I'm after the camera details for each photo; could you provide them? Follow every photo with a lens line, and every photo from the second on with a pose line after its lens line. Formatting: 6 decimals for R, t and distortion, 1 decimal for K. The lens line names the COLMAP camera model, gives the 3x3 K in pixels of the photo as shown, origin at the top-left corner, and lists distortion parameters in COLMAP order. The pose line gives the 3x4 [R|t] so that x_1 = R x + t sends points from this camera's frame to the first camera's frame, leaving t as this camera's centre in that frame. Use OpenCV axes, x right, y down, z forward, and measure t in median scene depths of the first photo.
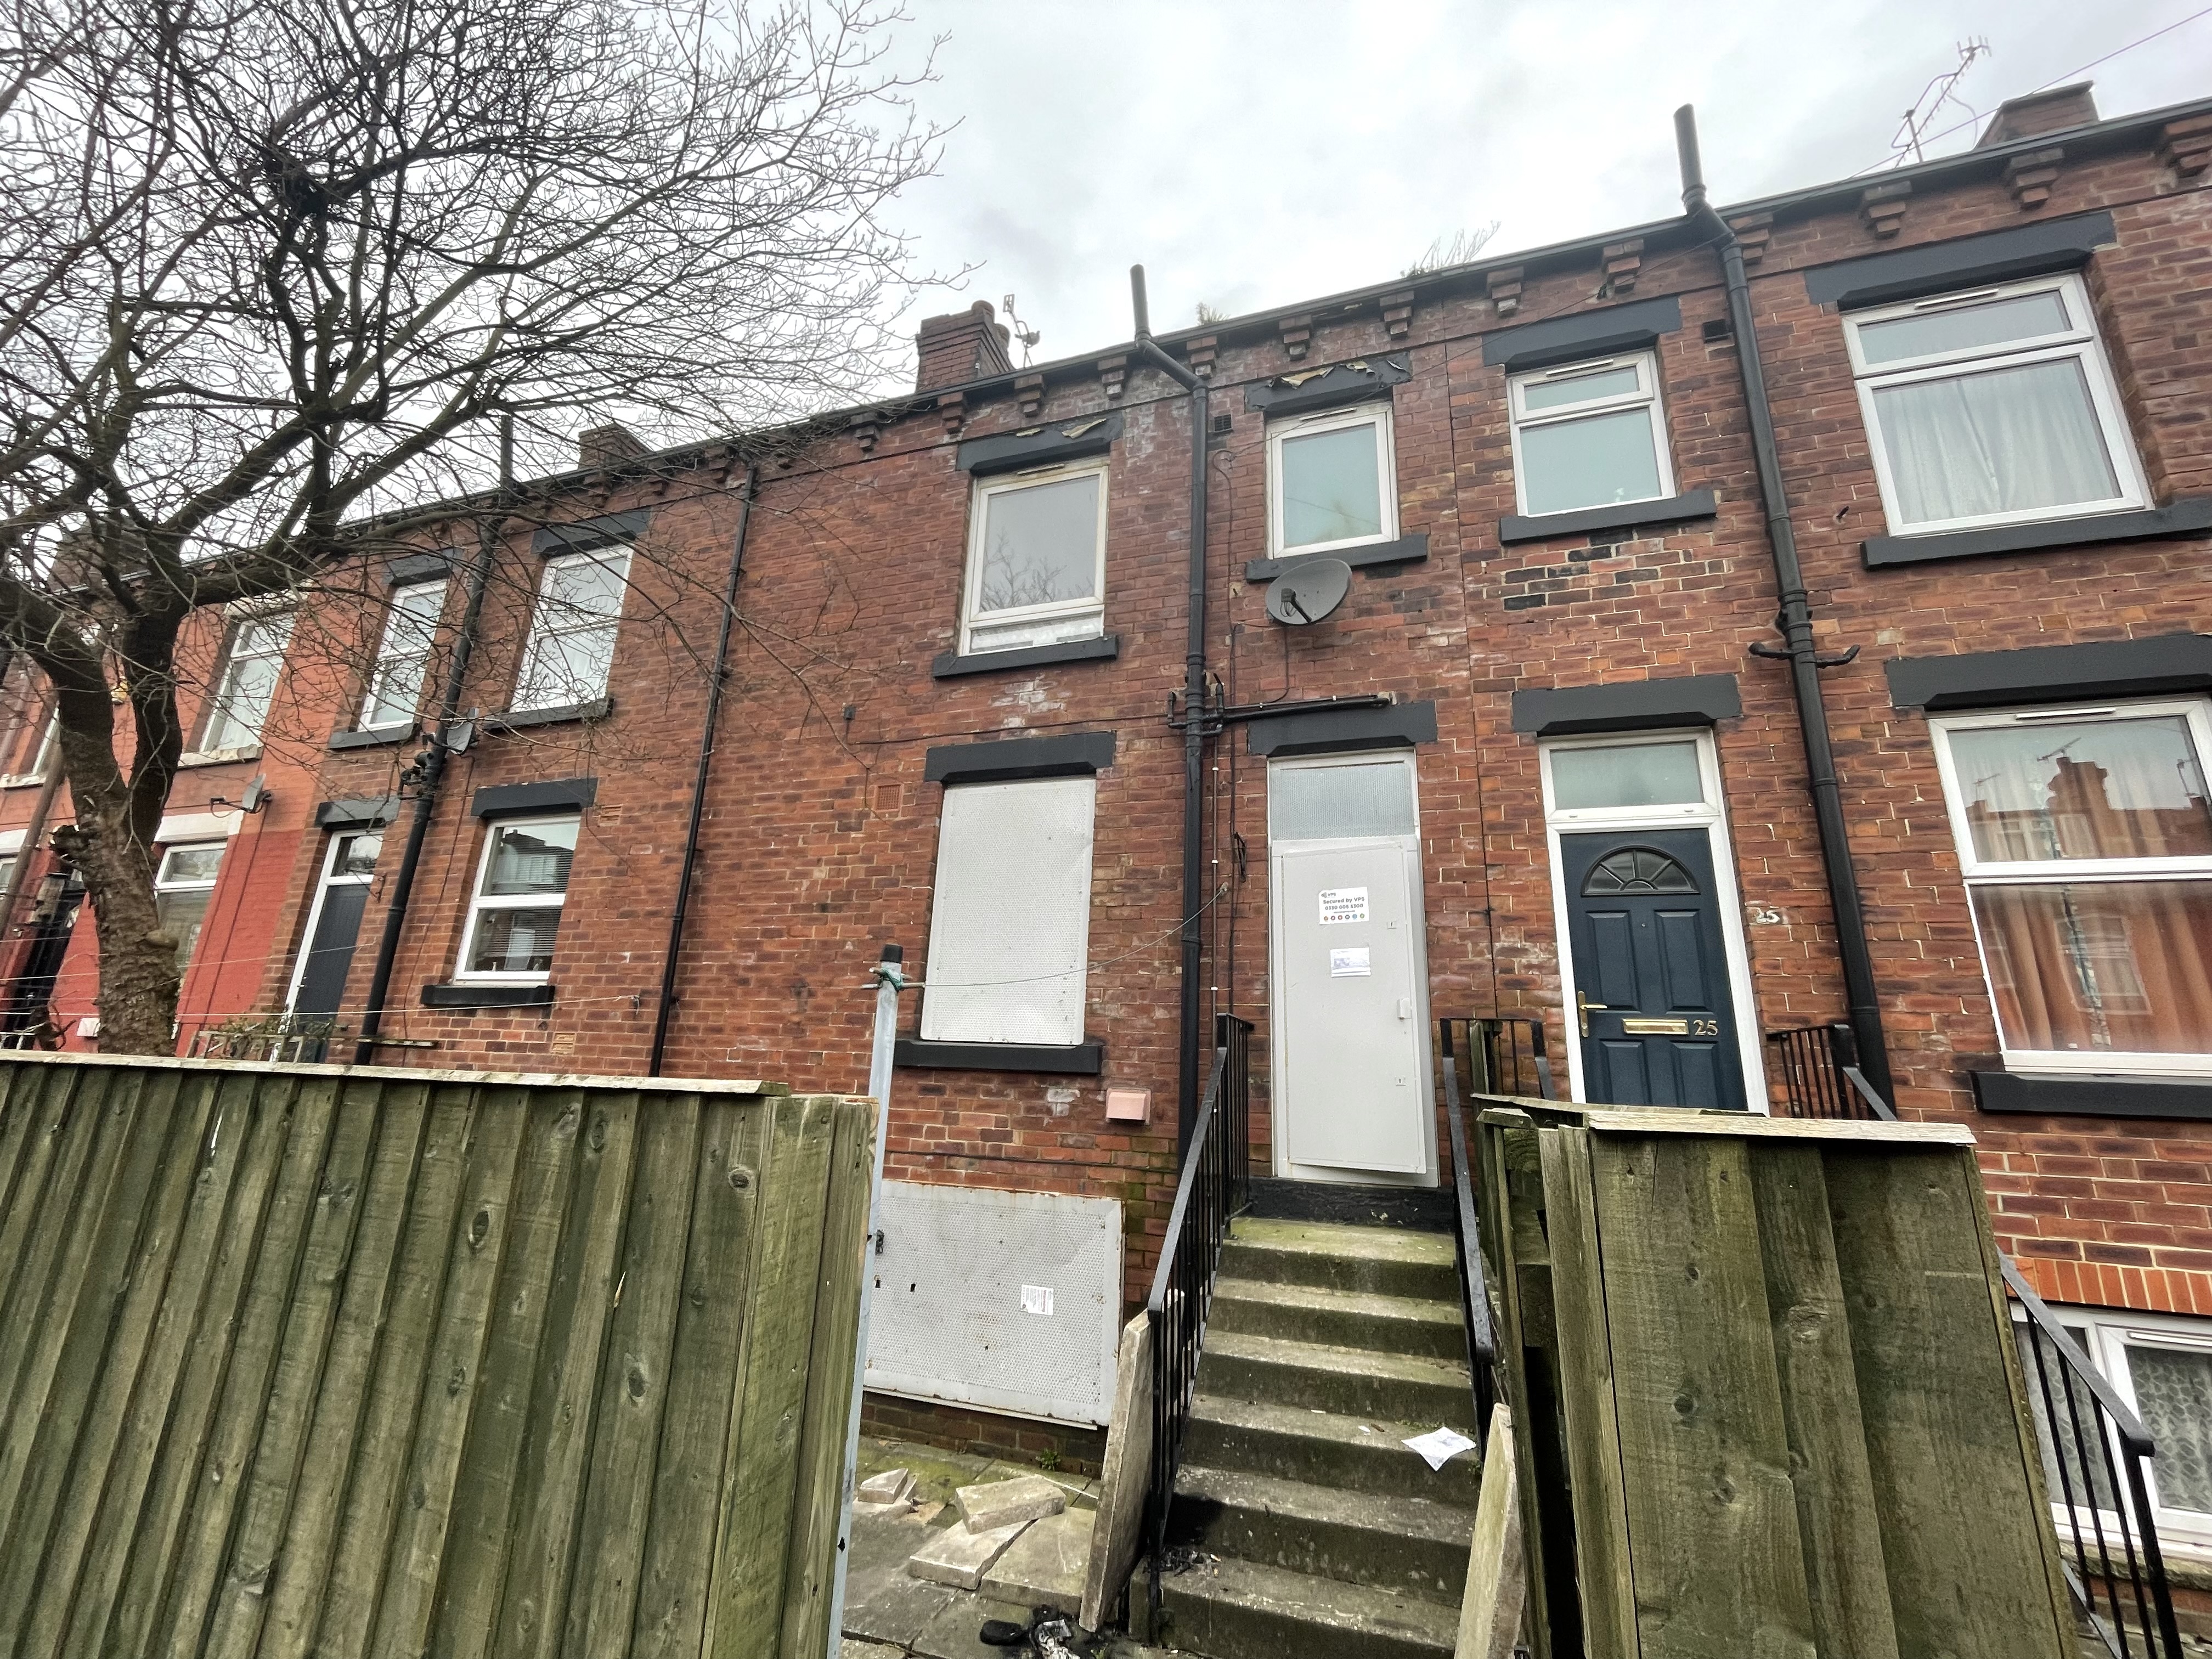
lens RADIAL K [[900.2, 0, 1100.9], [0, 900.2, 825.2], [0, 0, 1]] dist [-0.002185, -0.000196]
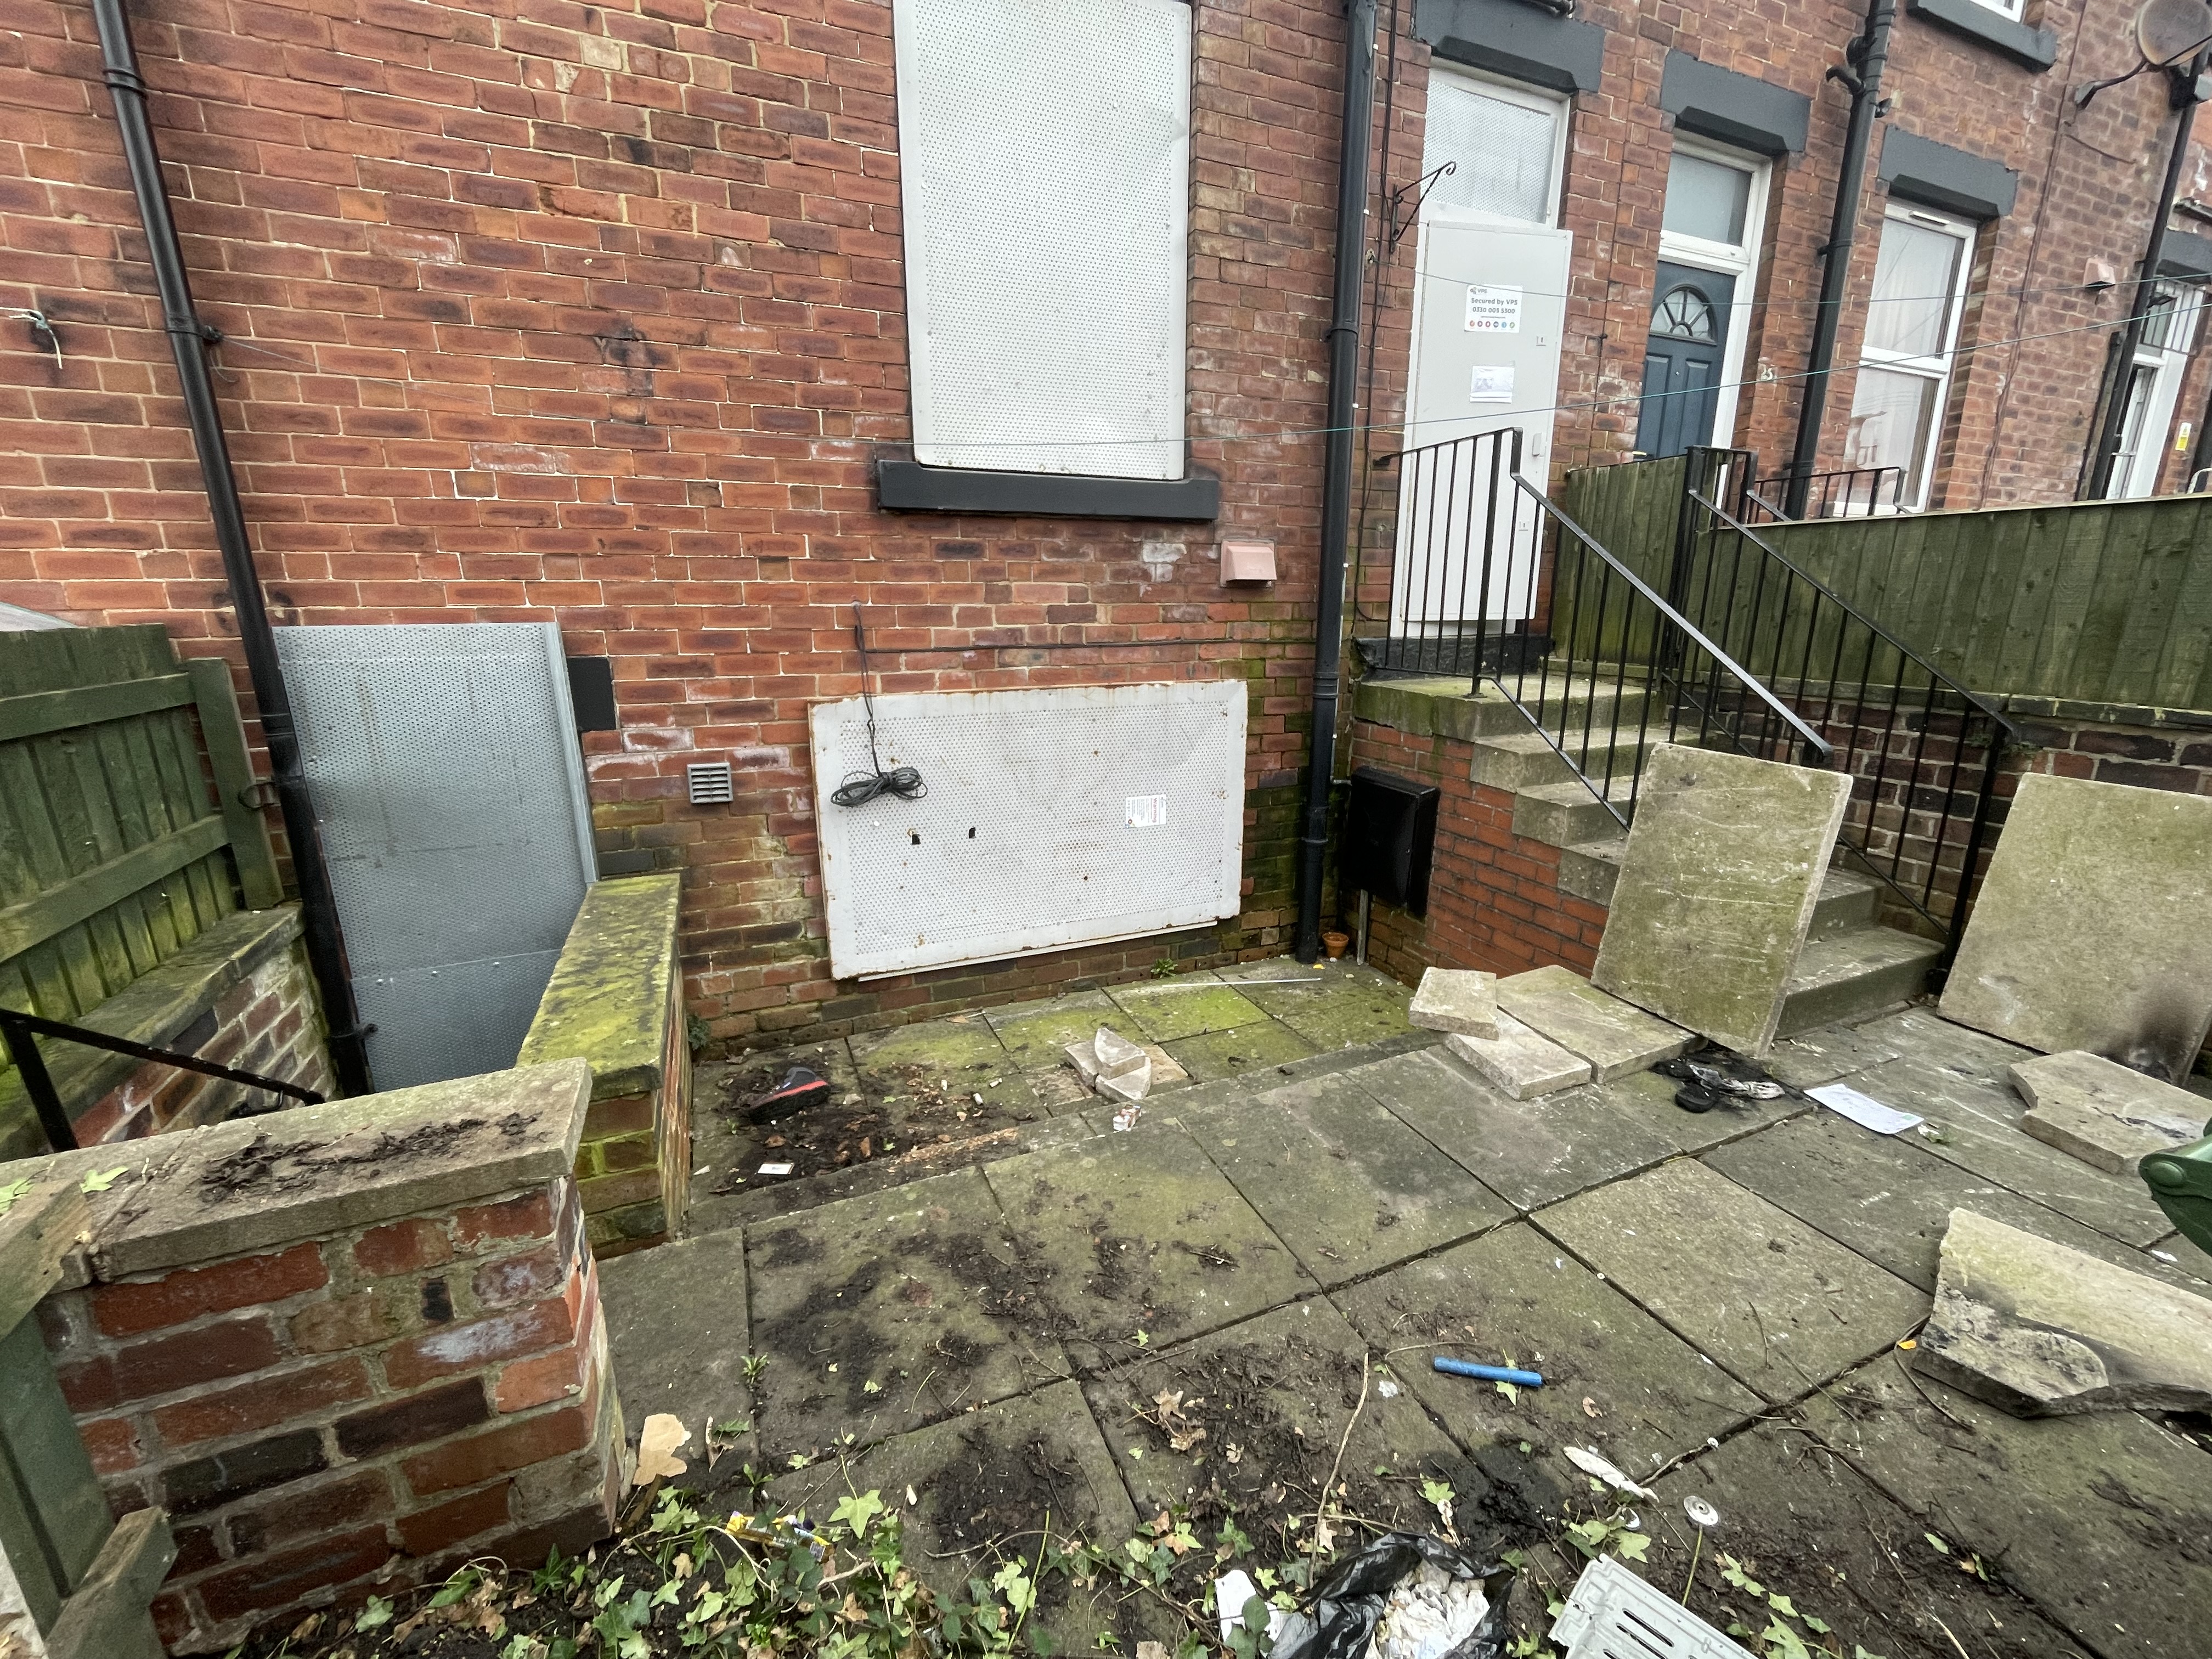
lens RADIAL K [[900.2, 0, 1104.7], [0, 900.2, 823.2], [0, 0, 1]] dist [-0.002185, -0.000196]
pose [[0.747015, -0.198037, 0.634625, -0.564156], [-0.148329, 0.880888, 0.449482, 0.175552], [-0.648048, -0.429903, 0.628663, 0.490396]]
